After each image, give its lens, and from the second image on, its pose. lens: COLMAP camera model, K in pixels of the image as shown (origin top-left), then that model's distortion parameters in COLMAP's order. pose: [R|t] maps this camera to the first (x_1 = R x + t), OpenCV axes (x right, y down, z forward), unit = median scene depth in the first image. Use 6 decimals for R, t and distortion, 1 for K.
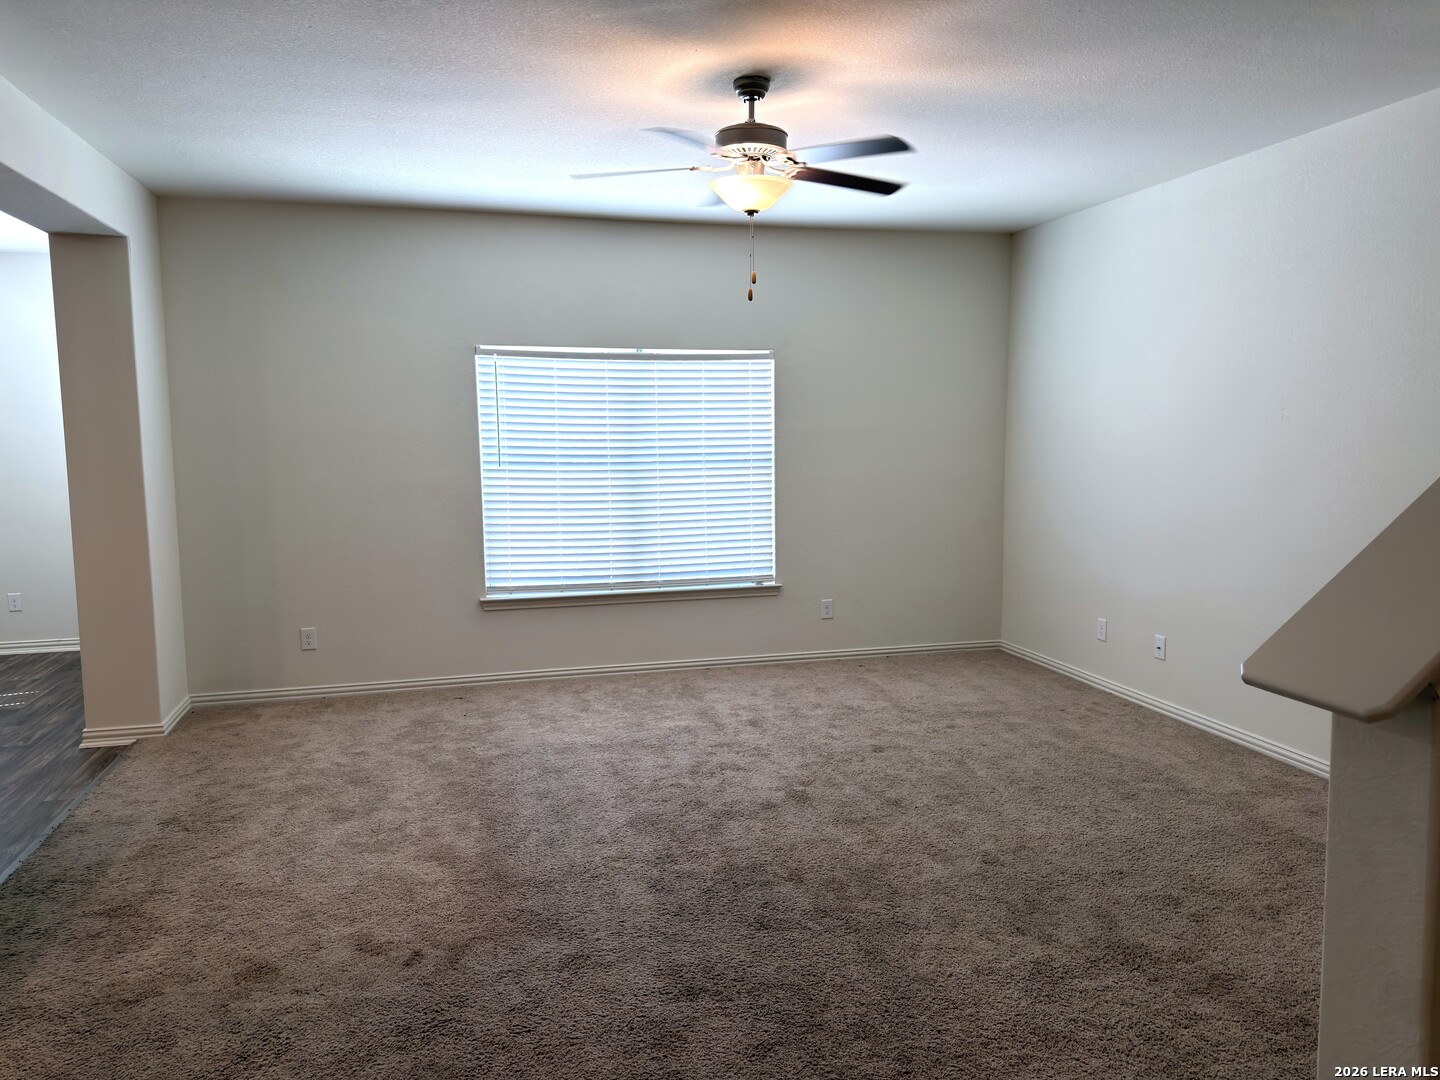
lens RADIAL K [[995.1, 0, 720.0], [0, 995.1, 540.0], [0, 0, 1]] dist [0.114435, -0.158344]
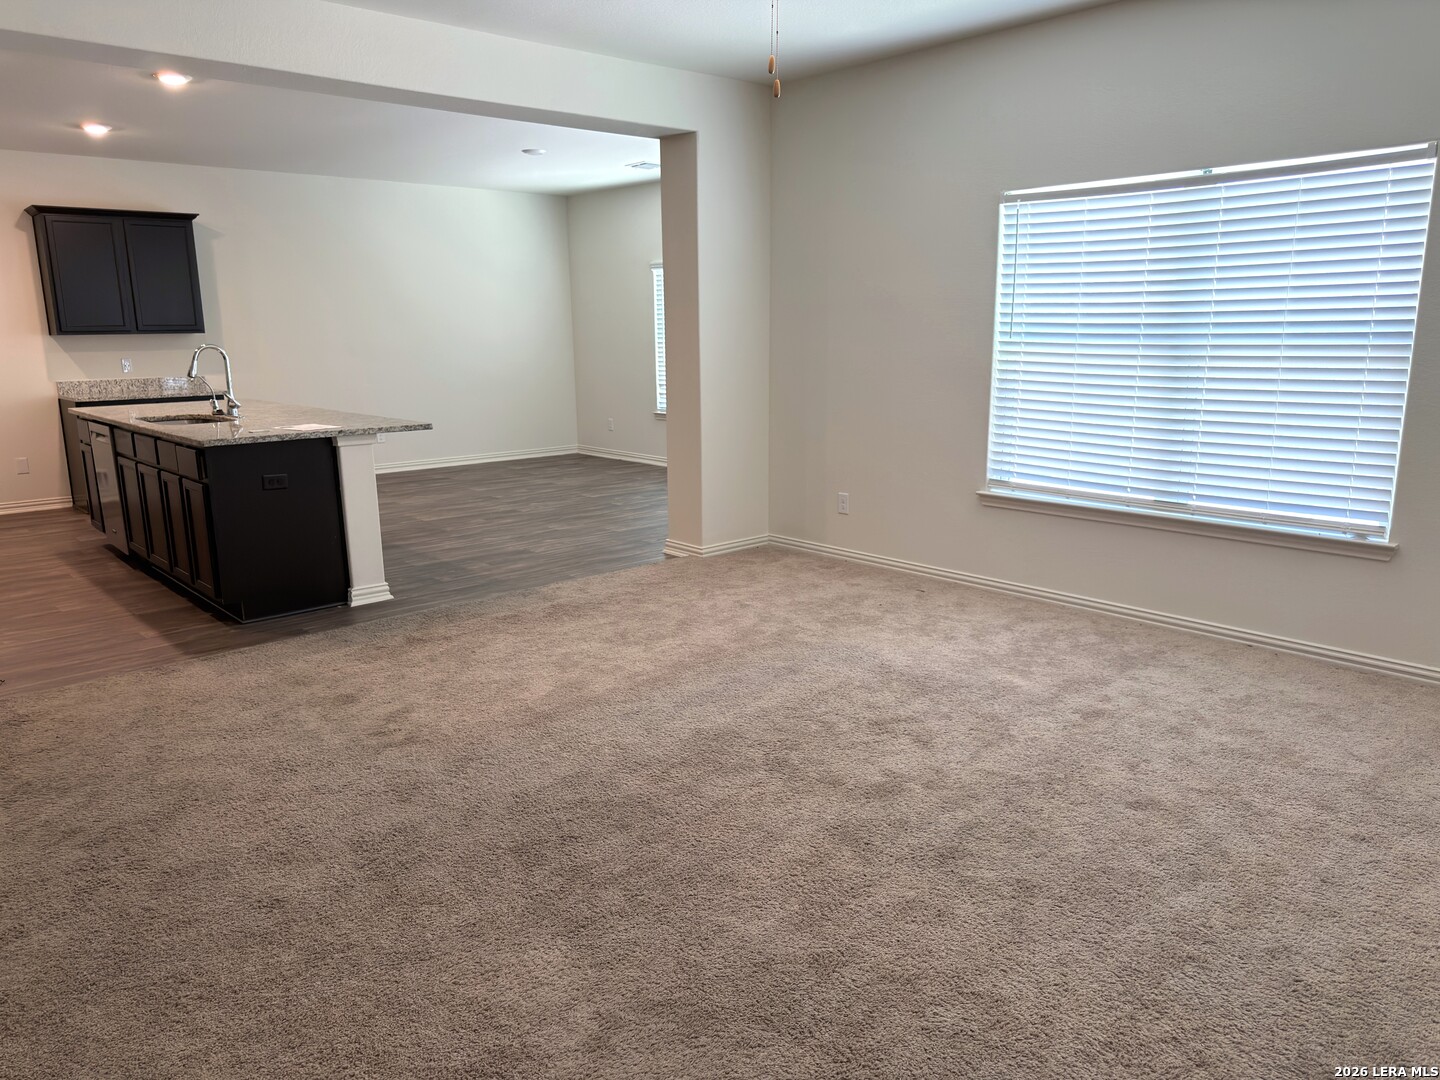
lens RADIAL K [[1012.4, 0, 720.0], [0, 1012.4, 540.0], [0, 0, 1]] dist [0.071453, -0.077719]
pose [[0.466073, 0.187483, -0.864654, 0.537846], [-0.091850, 0.982262, 0.163475, -0.029733], [0.879965, 0.003228, 0.475027, 0.459493]]
